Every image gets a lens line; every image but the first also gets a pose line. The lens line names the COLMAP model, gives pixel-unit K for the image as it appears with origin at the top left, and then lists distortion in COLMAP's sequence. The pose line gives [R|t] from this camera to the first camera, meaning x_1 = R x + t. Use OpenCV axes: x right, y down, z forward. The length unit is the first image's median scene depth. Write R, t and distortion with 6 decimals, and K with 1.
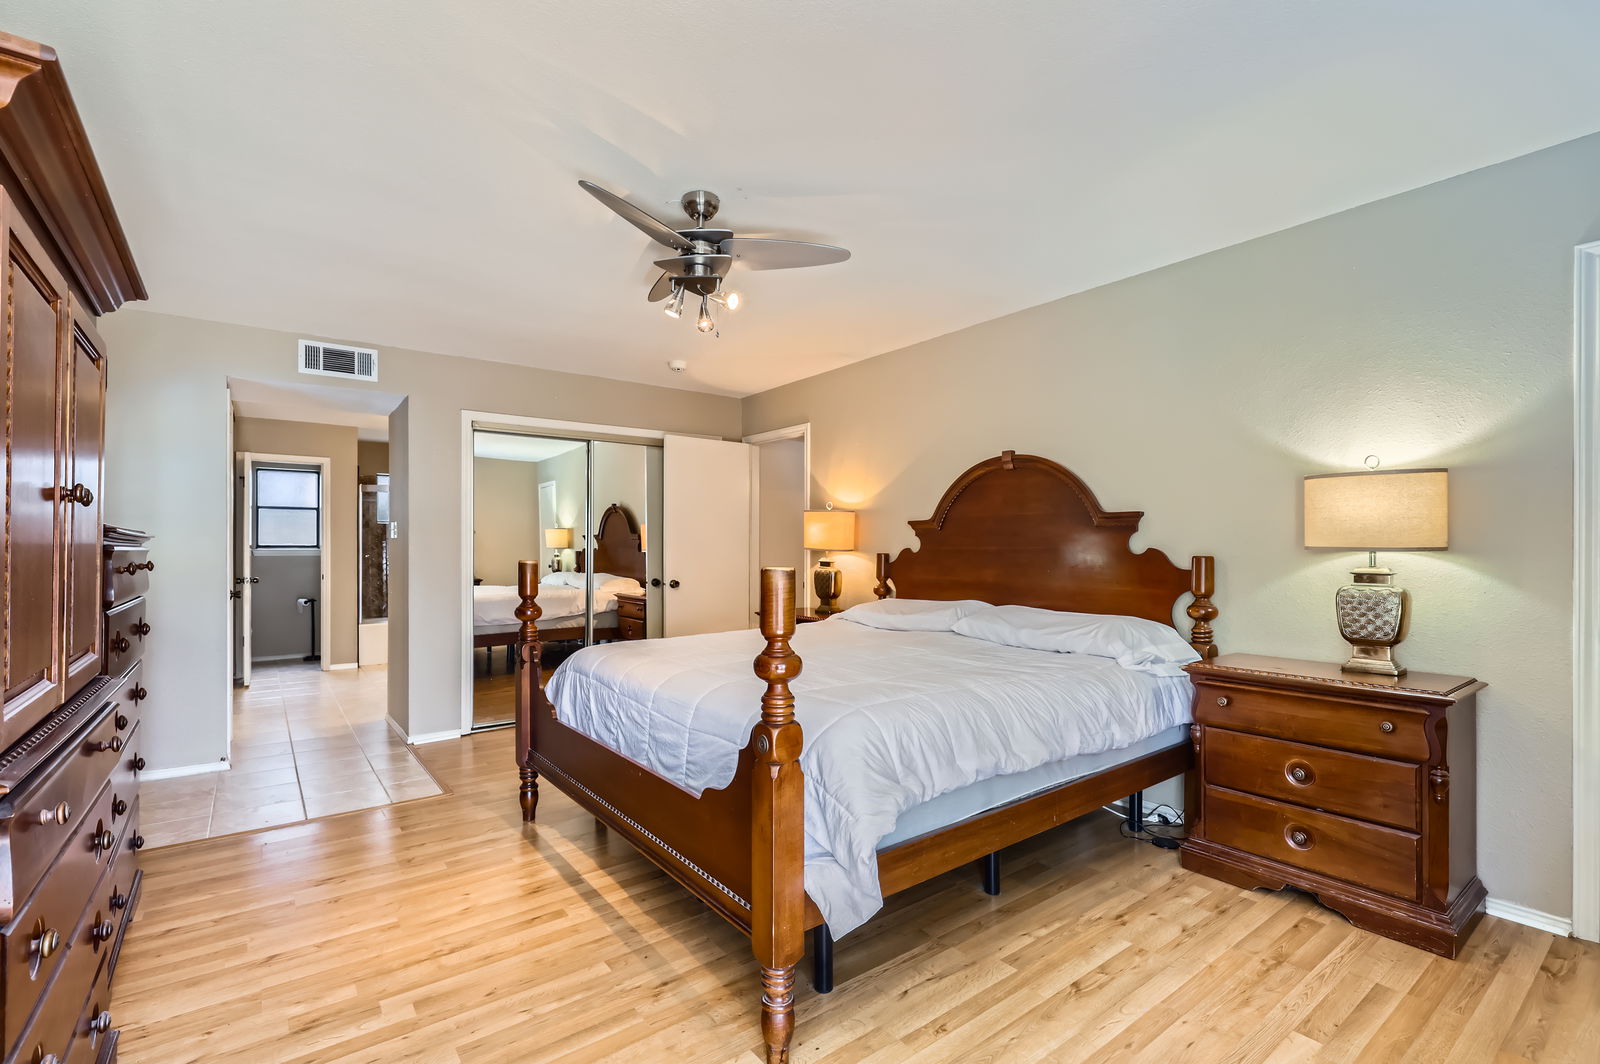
lens RADIAL K [[714.7, 0, 796.8], [0, 714.7, 543.8], [0, 0, 1]] dist [0.000917, 0.000059]
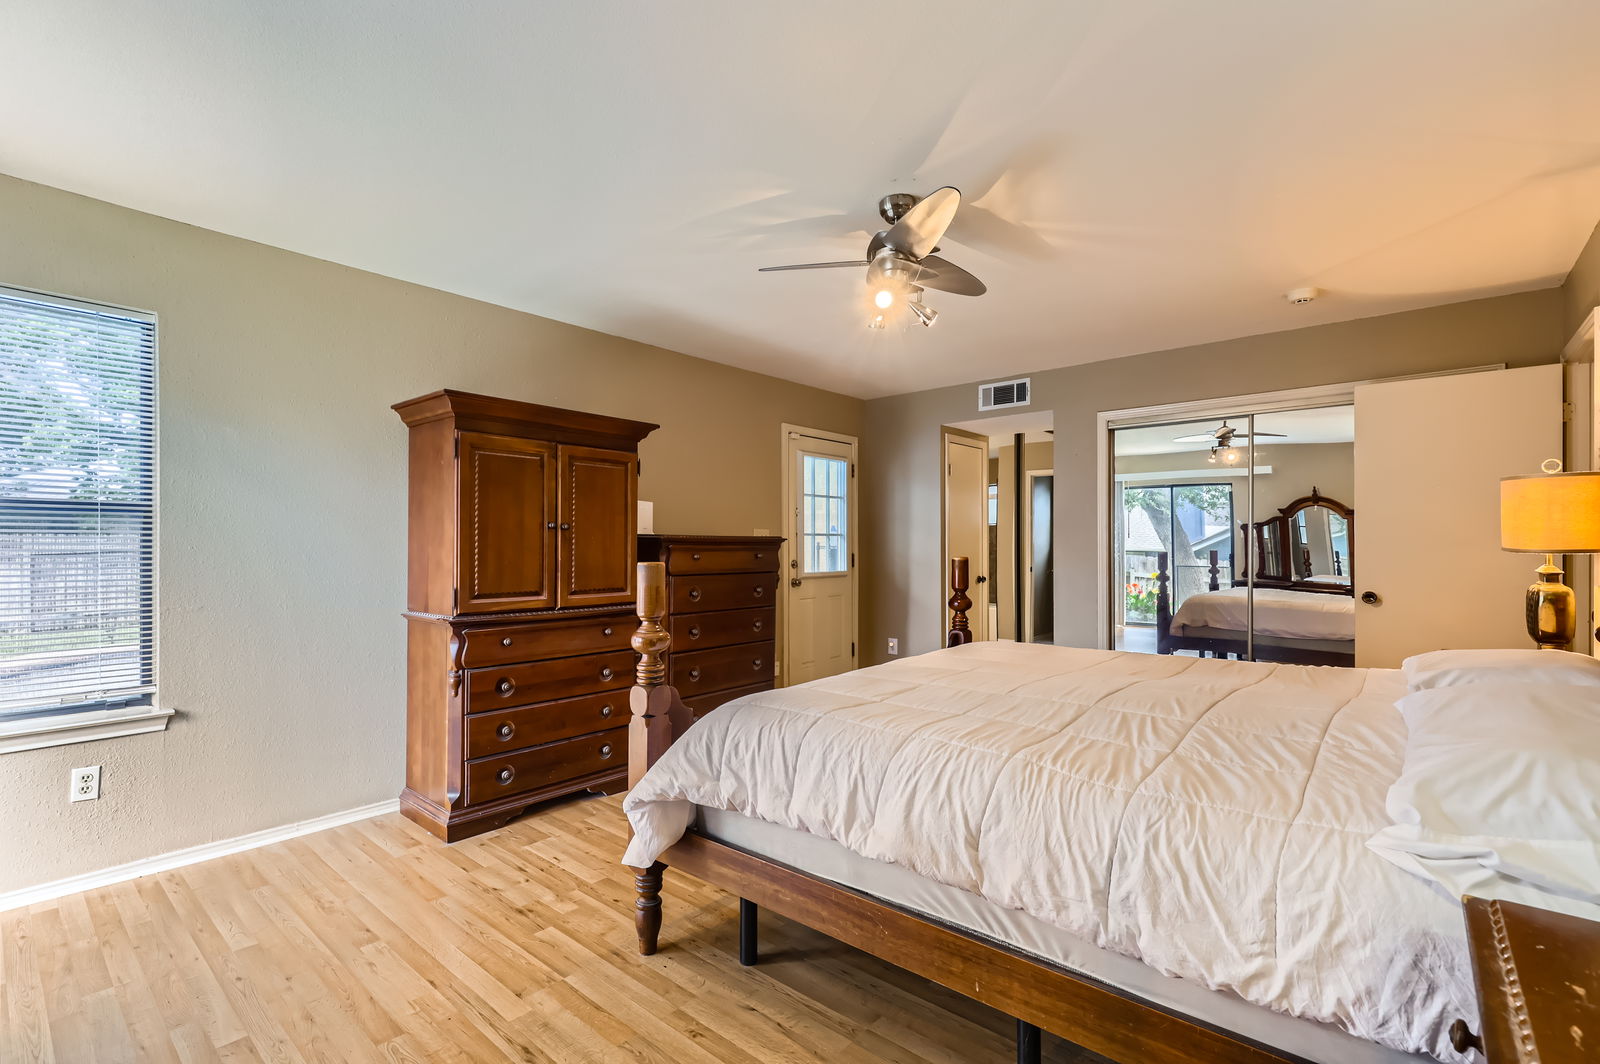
lens RADIAL K [[714.7, 0, 796.8], [0, 714.7, 543.8], [0, 0, 1]] dist [0.000917, 0.000059]
pose [[0.216416, -0.002094, -0.976299, 0.529966], [0.005957, 0.999982, -0.000824, 0.001416], [0.976283, -0.005637, 0.216424, 0.409891]]
